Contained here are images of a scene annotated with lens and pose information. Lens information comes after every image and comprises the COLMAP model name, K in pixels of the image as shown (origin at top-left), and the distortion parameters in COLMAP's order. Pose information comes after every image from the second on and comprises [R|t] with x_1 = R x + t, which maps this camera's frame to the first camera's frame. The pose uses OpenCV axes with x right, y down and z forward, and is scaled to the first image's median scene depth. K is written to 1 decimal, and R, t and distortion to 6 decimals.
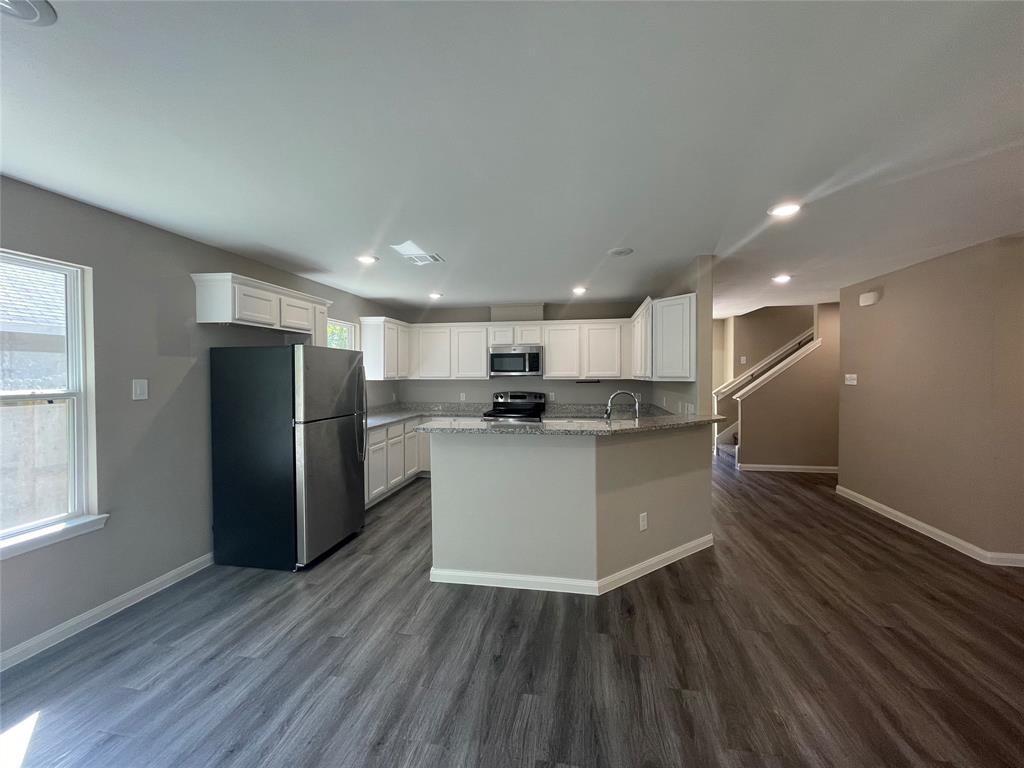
lens RADIAL K [[415.4, 0, 508.7], [0, 415.4, 380.8], [0, 0, 1]] dist [-0.000938, -0.000388]
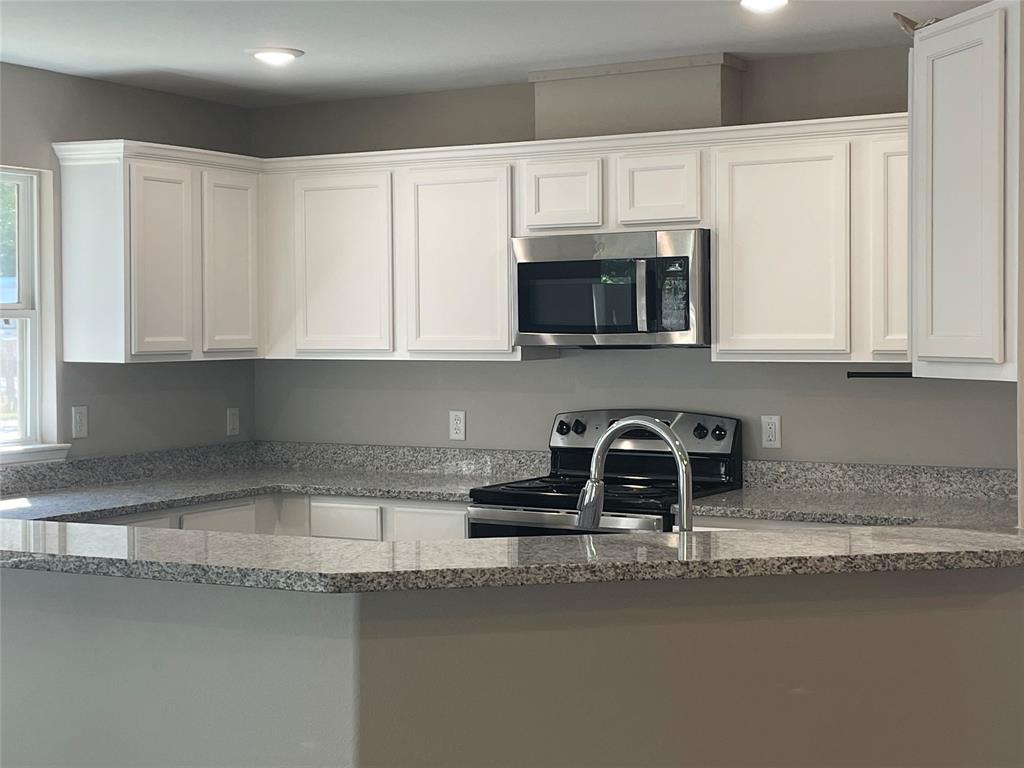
lens RADIAL K [[1629.7, 0, 517.6], [0, 1629.7, 373.8], [0, 0, 1]] dist [0.078529, 0.000000]
pose [[0.938031, 0.007139, -0.346478, 0.518035], [-0.002815, 0.999912, 0.012982, -0.014632], [0.346540, -0.011202, 0.937968, 0.060586]]
